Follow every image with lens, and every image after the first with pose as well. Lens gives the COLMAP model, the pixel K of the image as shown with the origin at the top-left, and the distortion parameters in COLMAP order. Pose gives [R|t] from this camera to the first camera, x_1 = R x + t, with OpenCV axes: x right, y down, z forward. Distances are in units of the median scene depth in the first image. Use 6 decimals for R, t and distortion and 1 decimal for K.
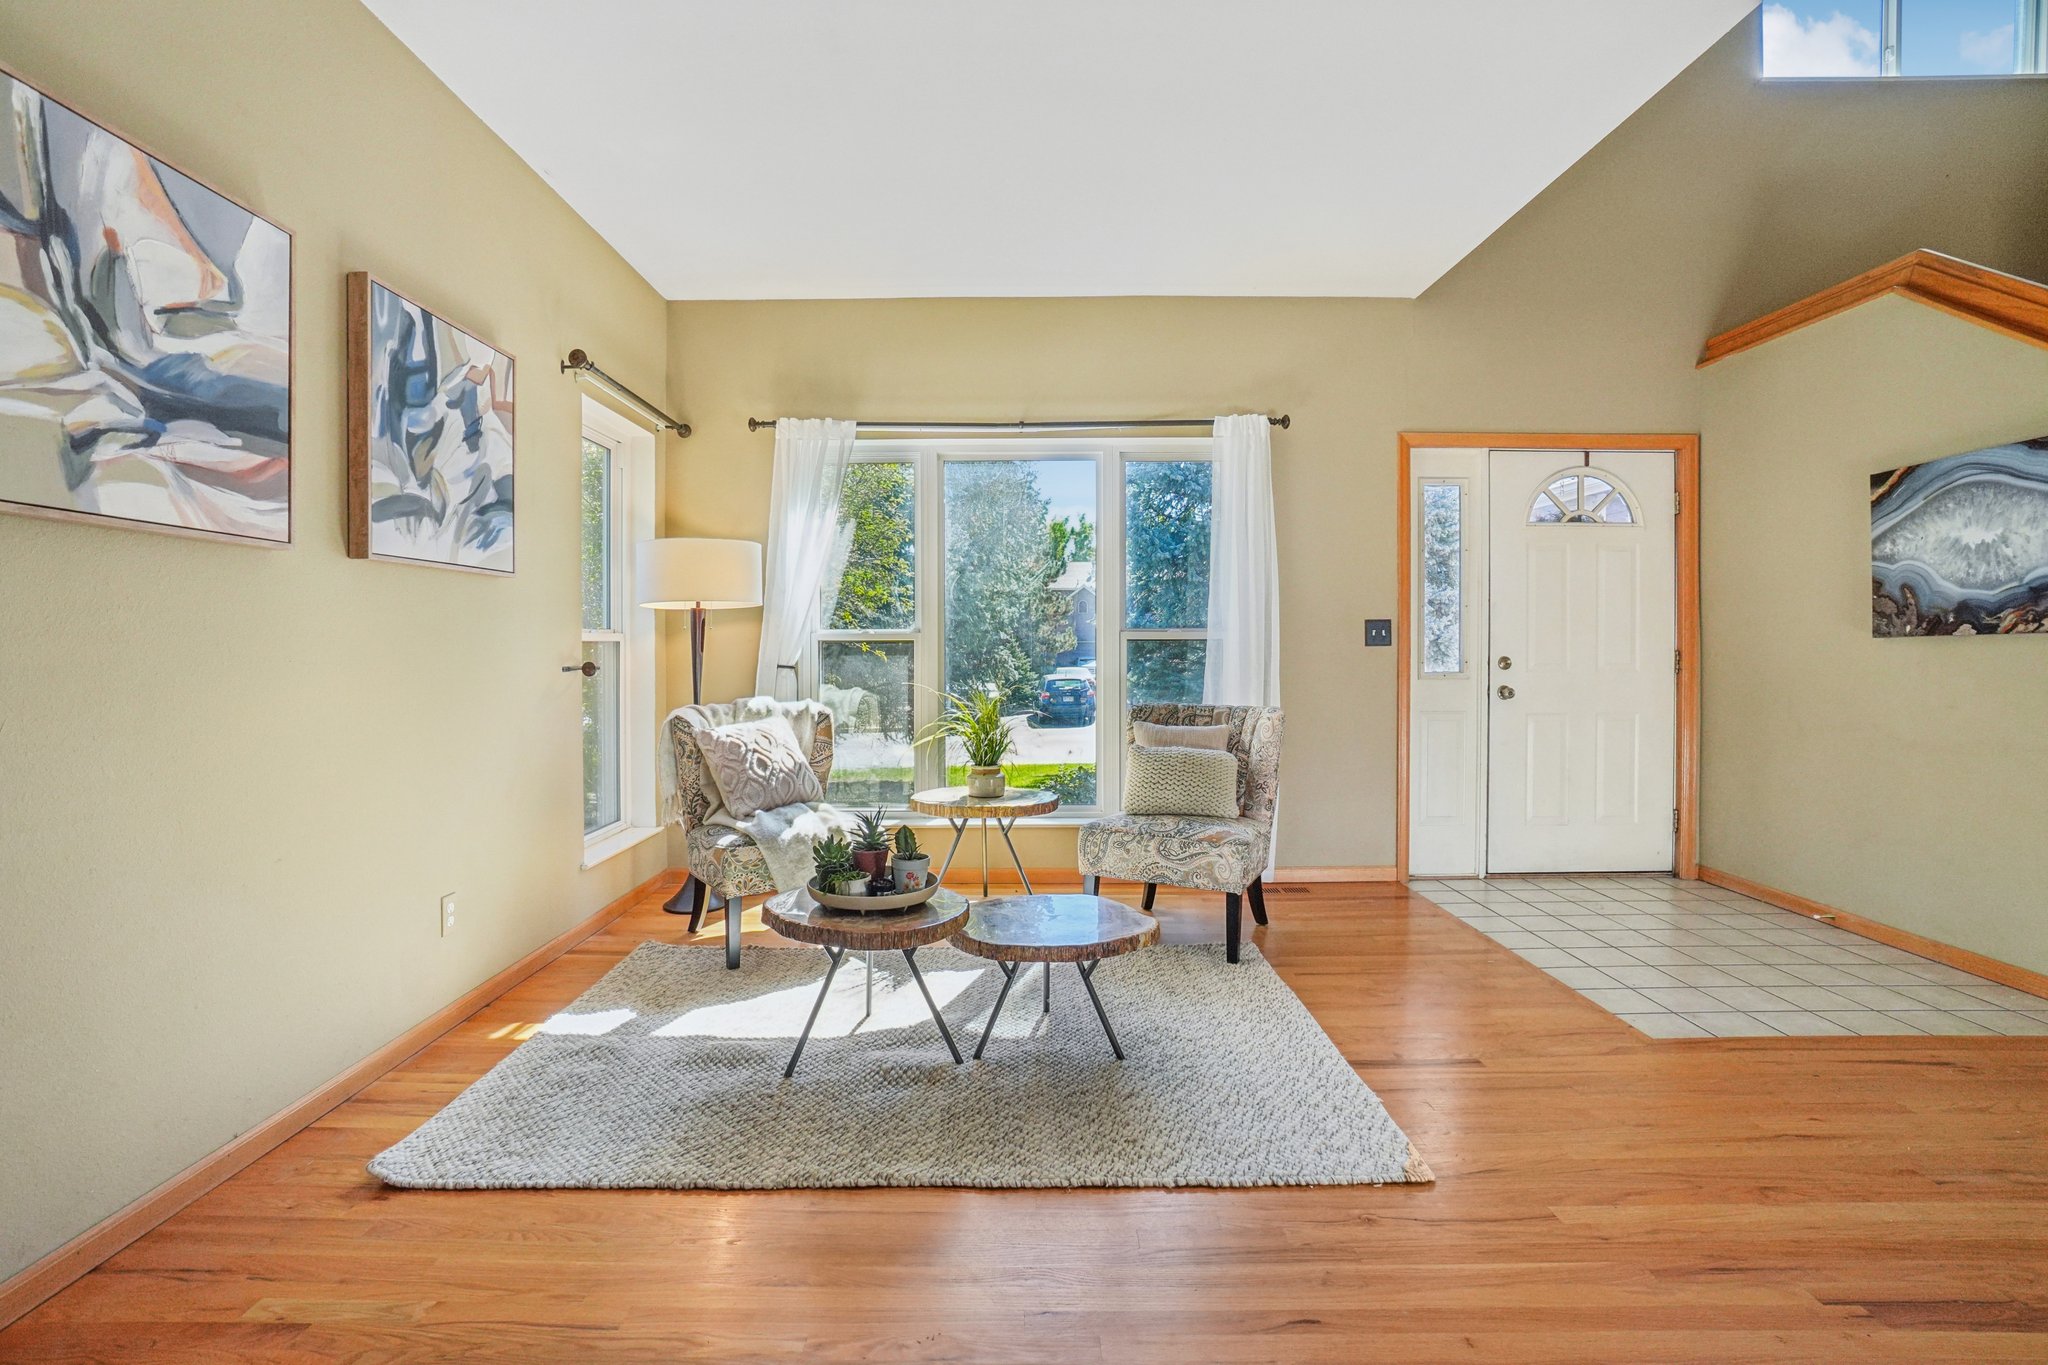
lens RADIAL K [[910.4, 0, 1009.5], [0, 910.4, 674.3], [0, 0, 1]] dist [-0.065963, 0.023206]
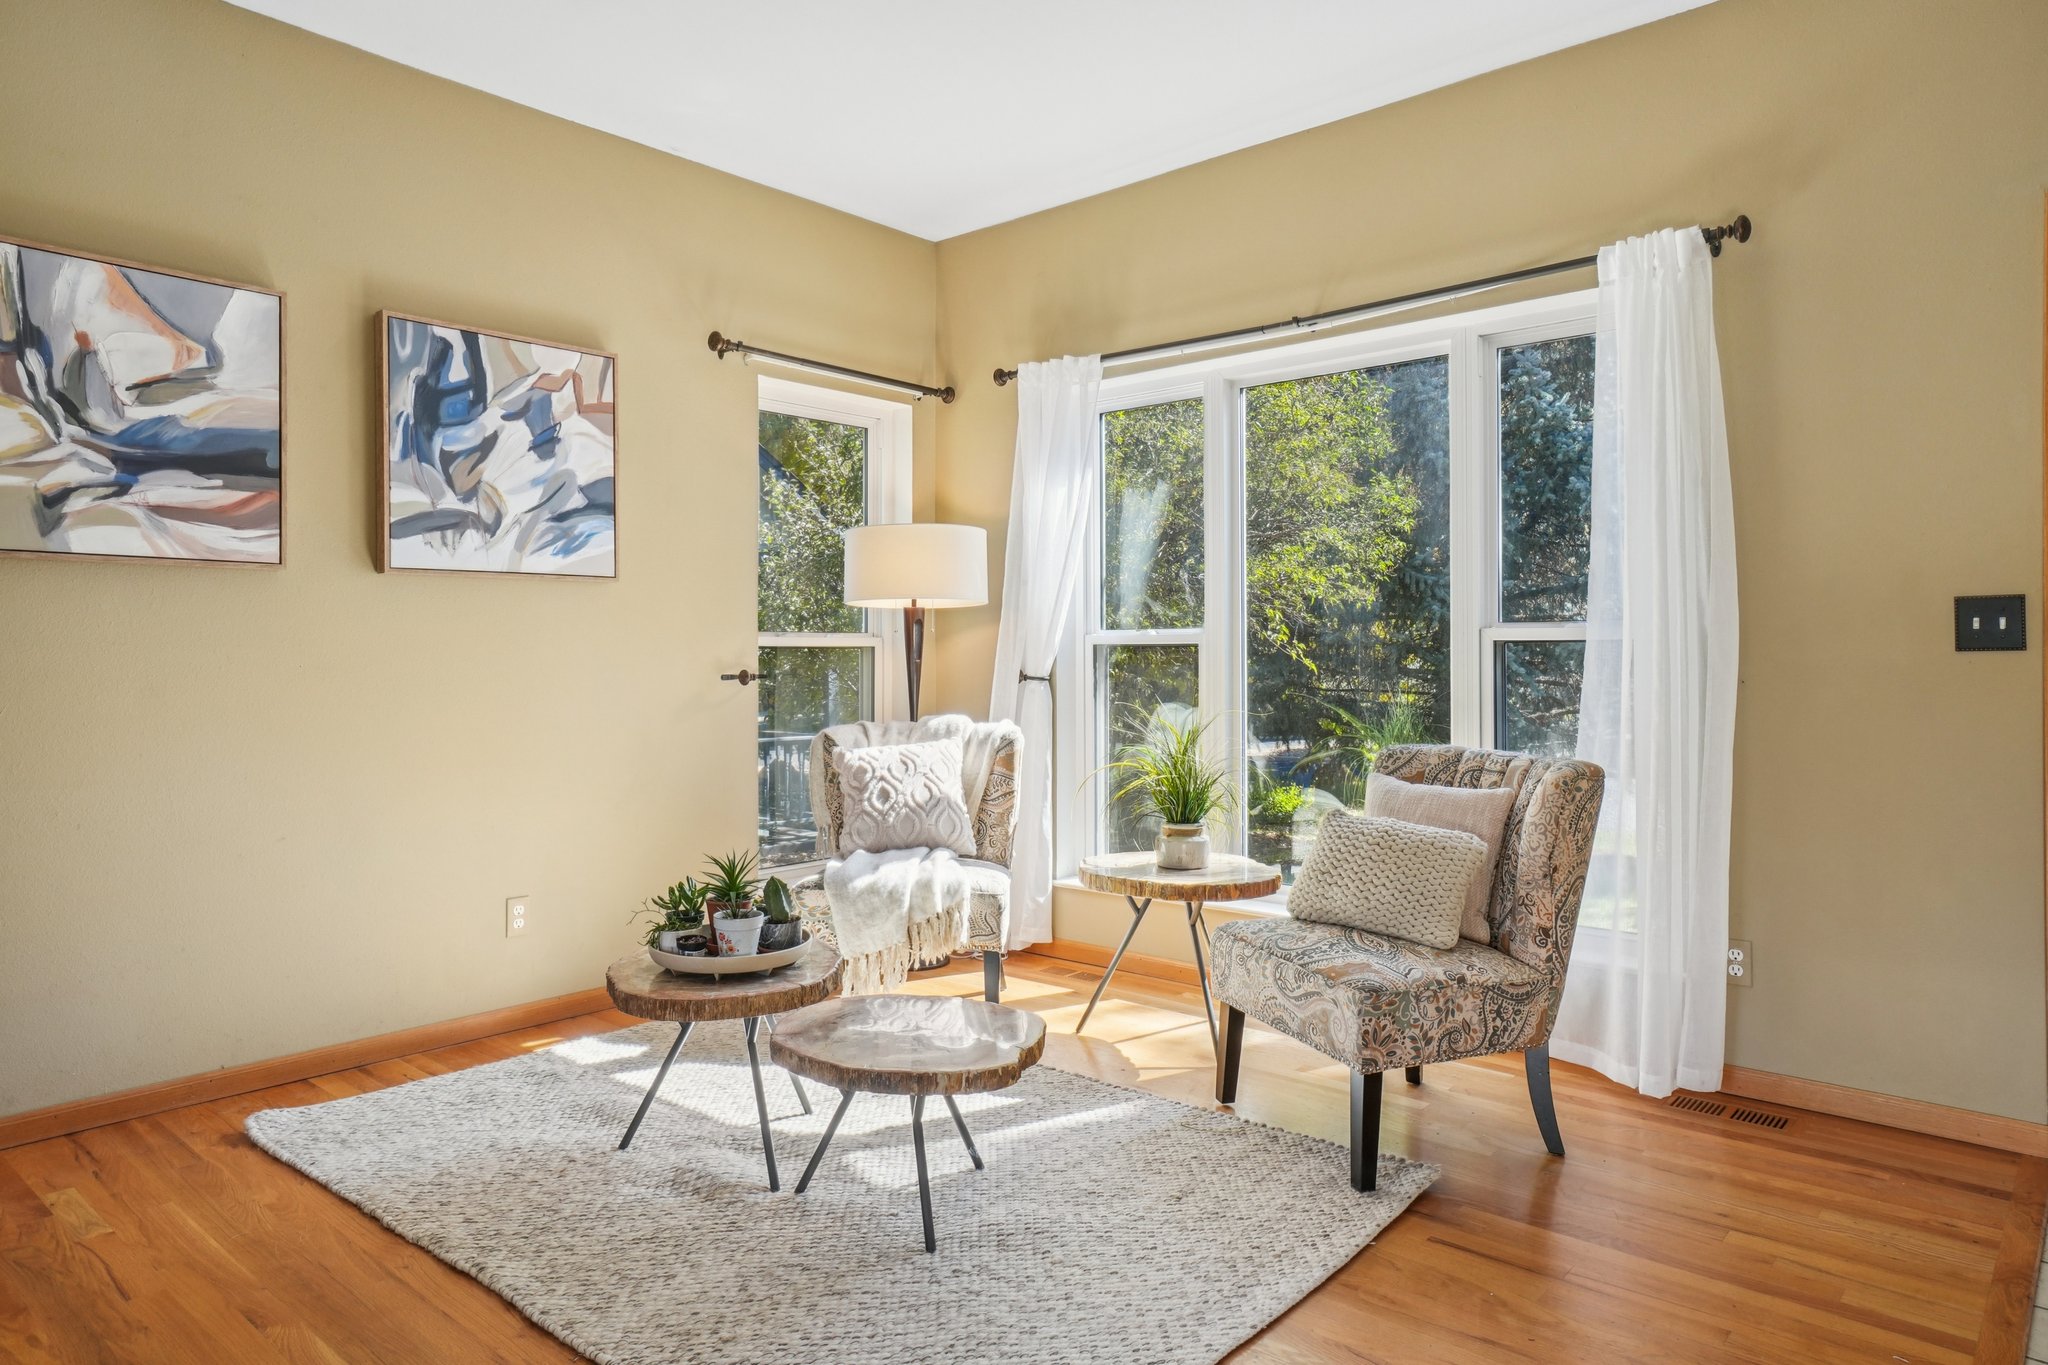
lens RADIAL K [[1219.2, 0, 1022.8], [0, 1219.2, 674.2], [0, 0, 1]] dist [-0.026630, 0.030590]
pose [[0.770042, 0.011304, -0.637893, 0.796289], [-0.018539, 0.999817, -0.004663, -0.012813], [0.637724, 0.015417, 0.770111, 0.333152]]
